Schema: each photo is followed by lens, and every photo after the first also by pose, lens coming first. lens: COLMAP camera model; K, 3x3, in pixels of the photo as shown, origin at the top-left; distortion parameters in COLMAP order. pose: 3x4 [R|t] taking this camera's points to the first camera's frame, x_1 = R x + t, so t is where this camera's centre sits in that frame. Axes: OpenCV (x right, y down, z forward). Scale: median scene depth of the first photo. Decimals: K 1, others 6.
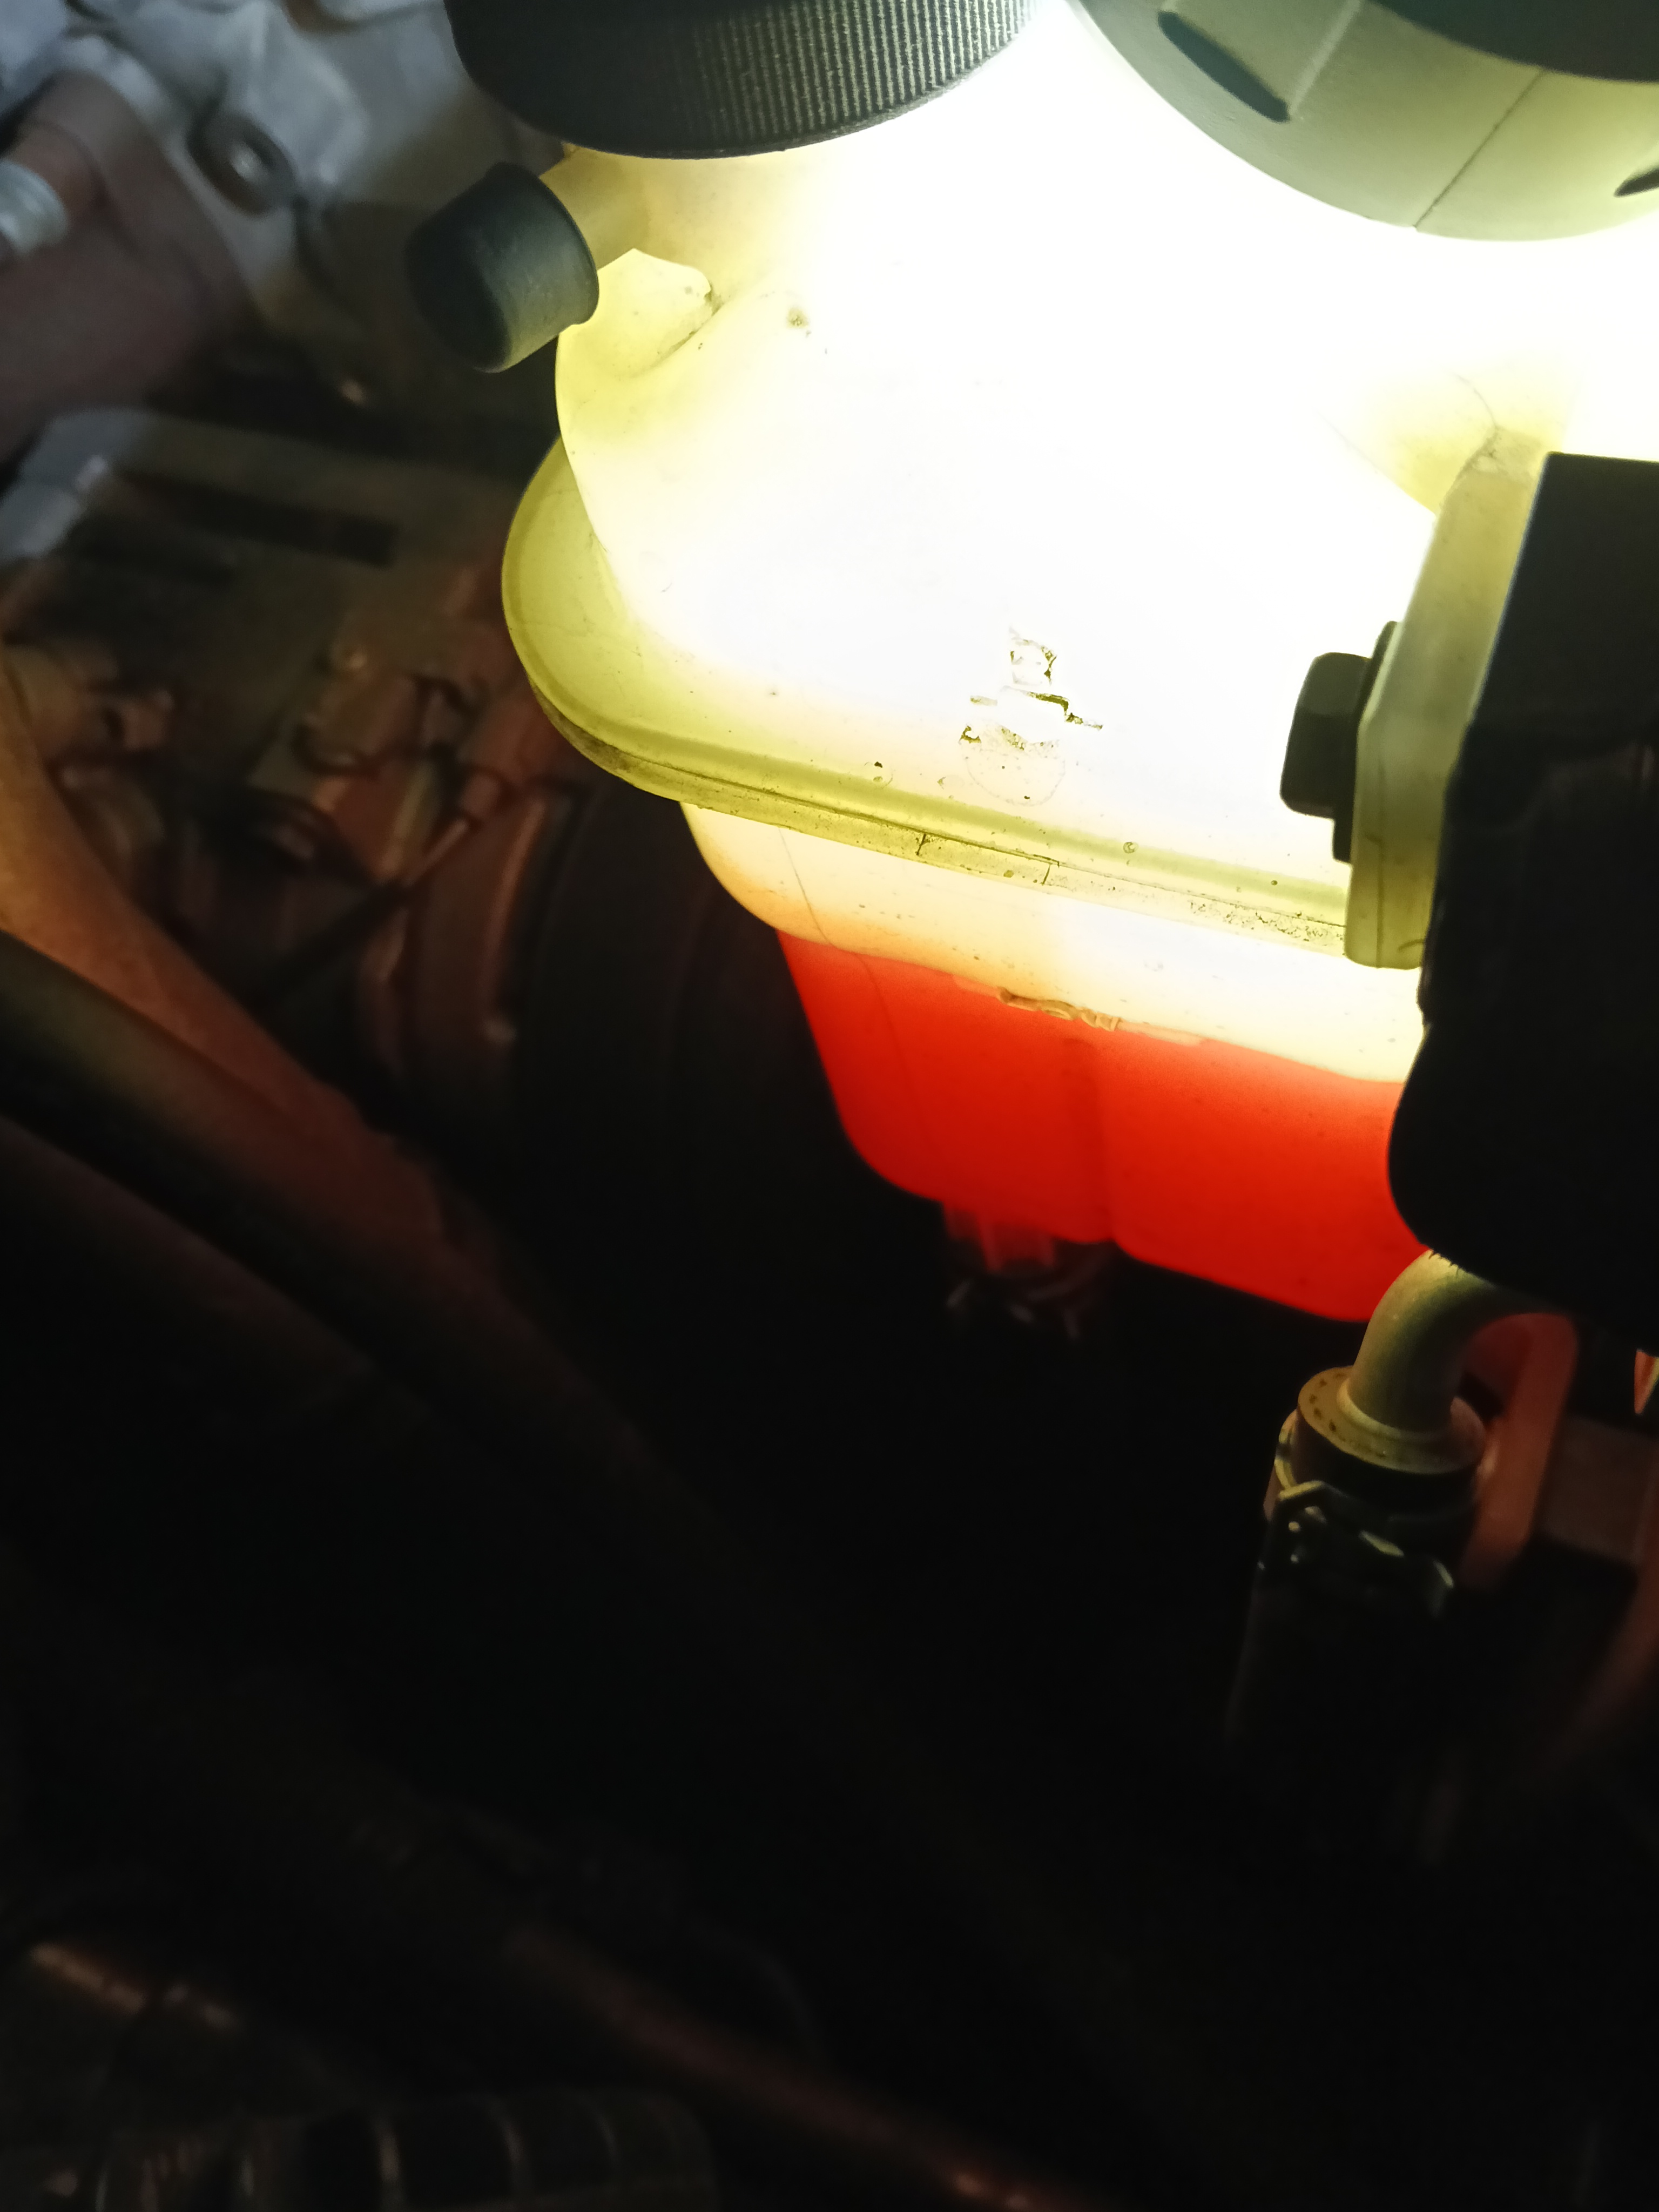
lens RADIAL K [[1855.8, 0, 827.2], [0, 1855.8, 1102.3], [0, 0, 1]] dist [0.088810, -0.260585]
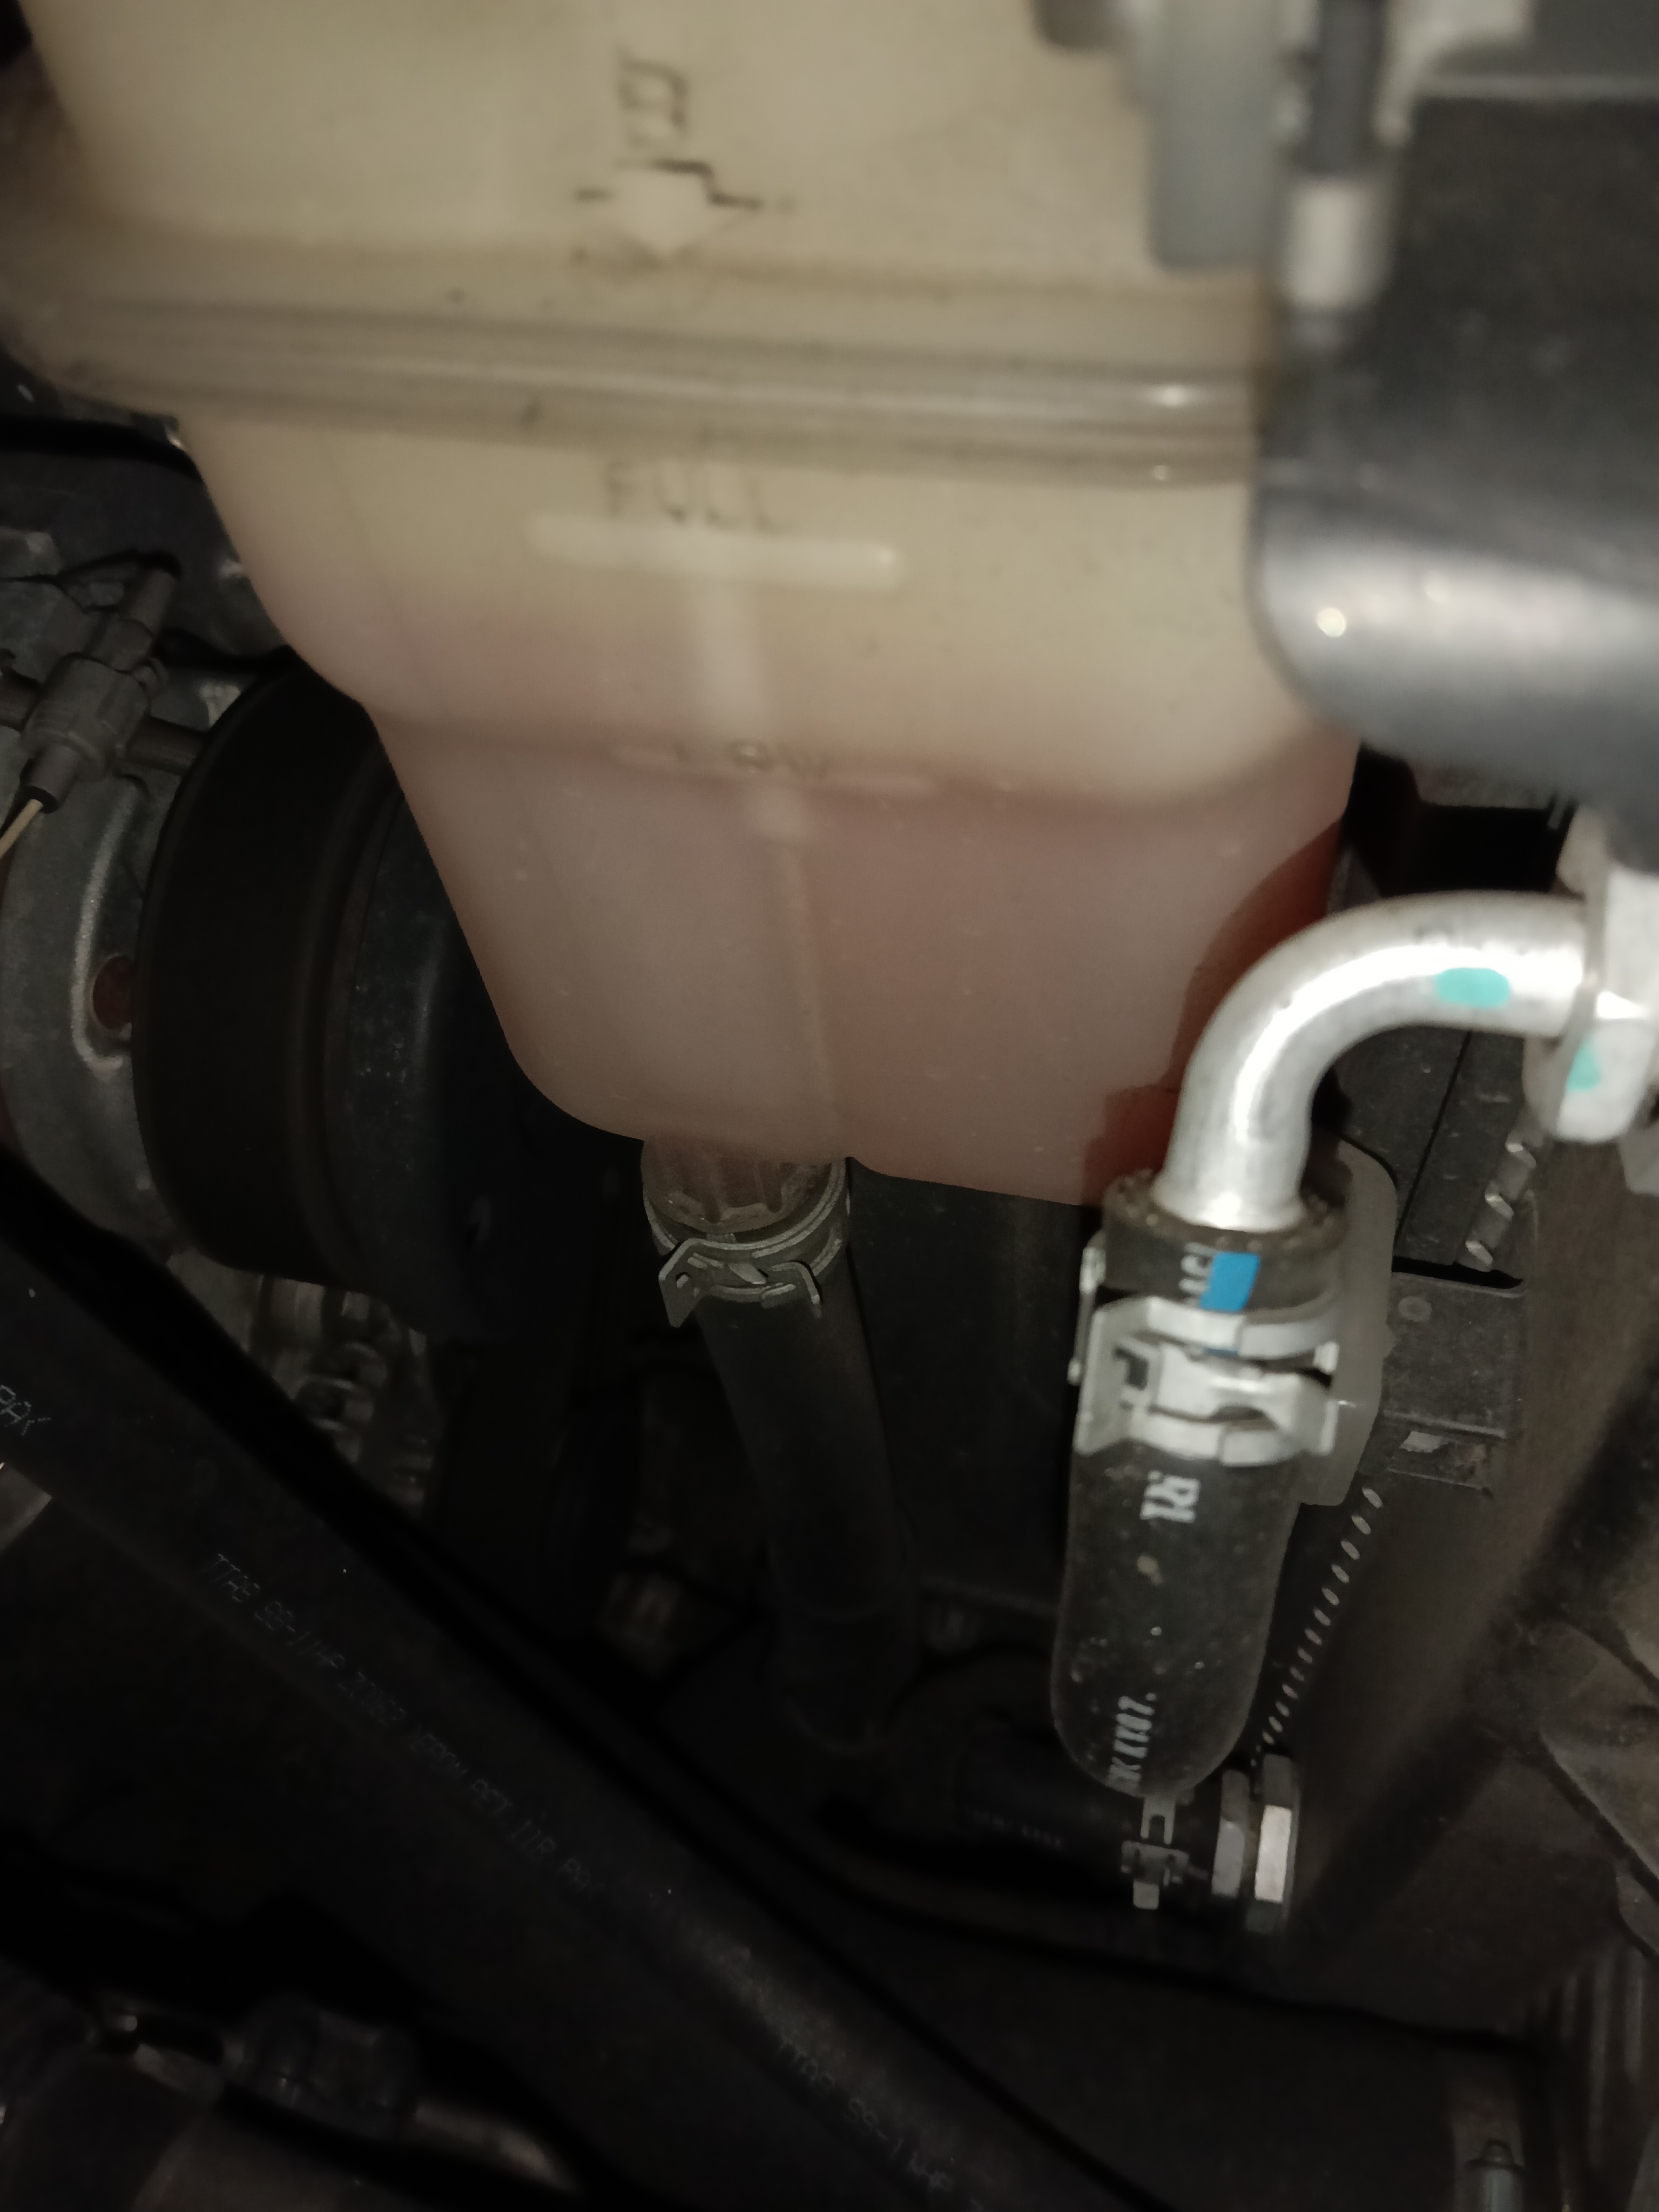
lens RADIAL K [[1842.8, 0, 812.1], [0, 1842.8, 1105.1], [0, 0, 1]] dist [0.077875, -0.202722]
pose [[0.984959, -0.087407, 0.149048, 0.023594], [0.100825, 0.991269, -0.084971, 0.168591], [-0.140319, 0.098721, 0.985172, 0.257473]]
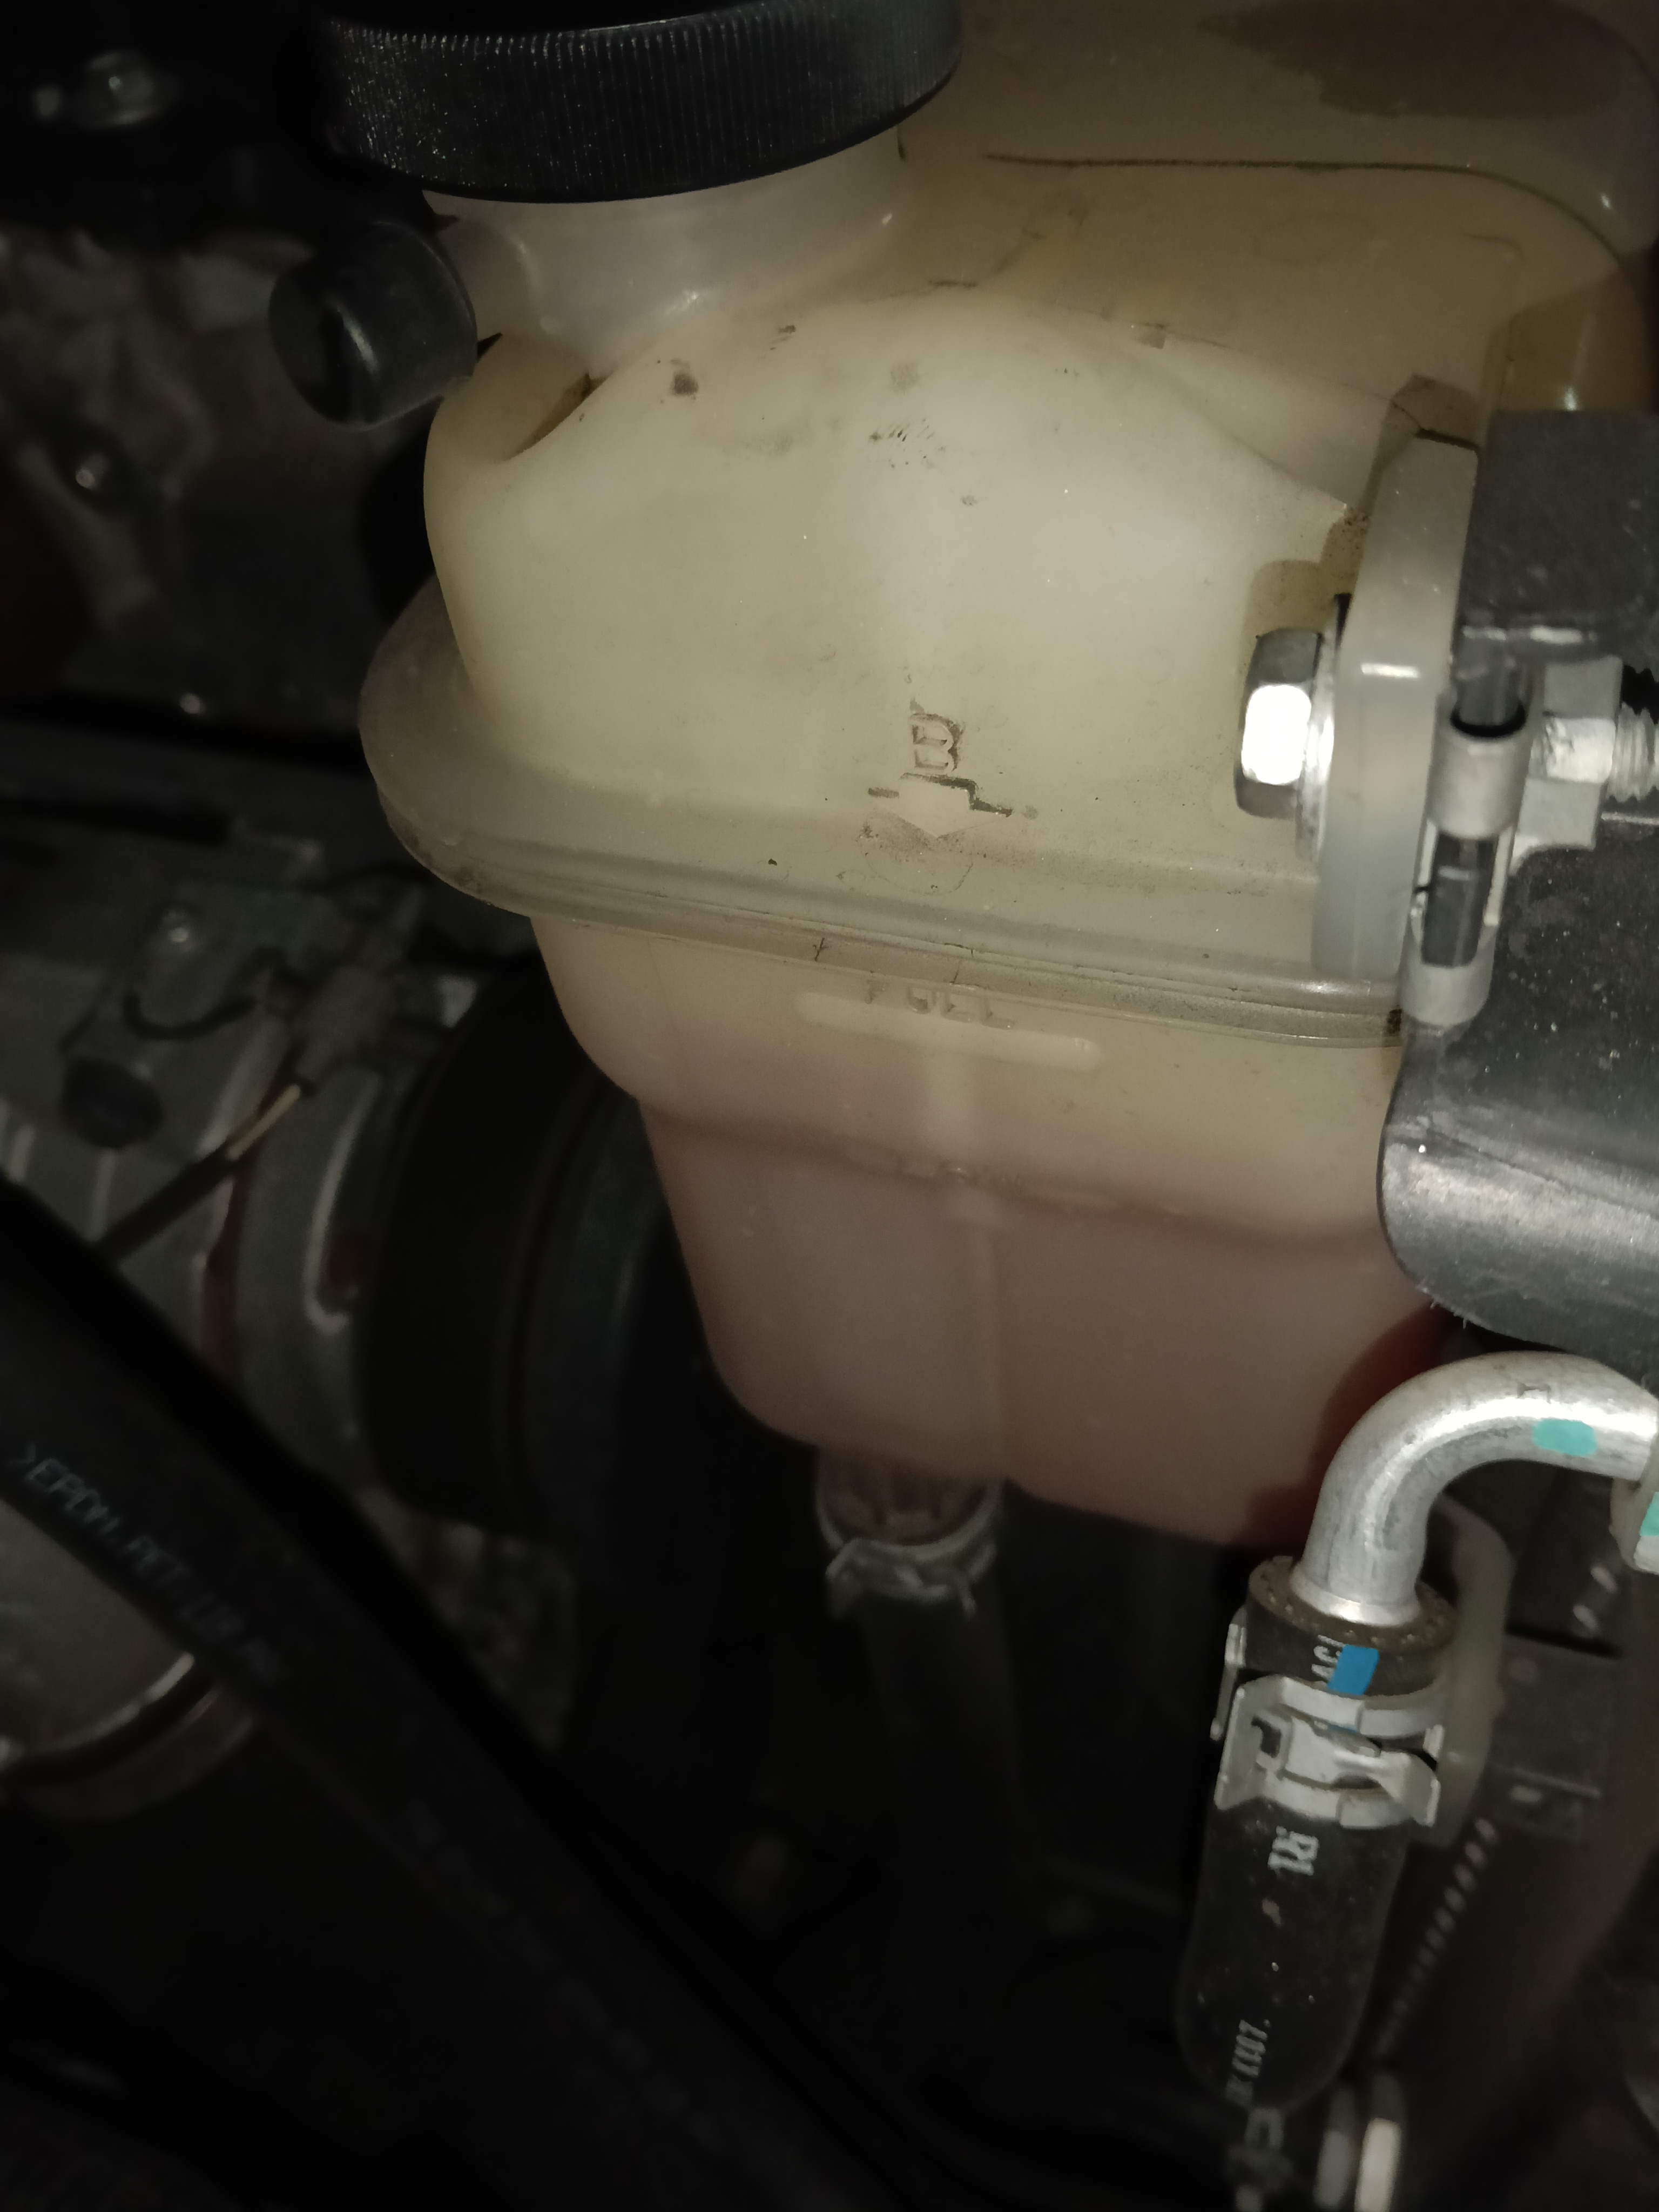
lens RADIAL K [[1871.5, 0, 826.2], [0, 1871.5, 1108.5], [0, 0, 1]] dist [0.080576, -0.284850]
pose [[0.995591, -0.012703, 0.092937, -0.028750], [0.031087, 0.979476, -0.199149, 0.106318], [-0.088500, 0.201160, 0.975552, 0.089568]]
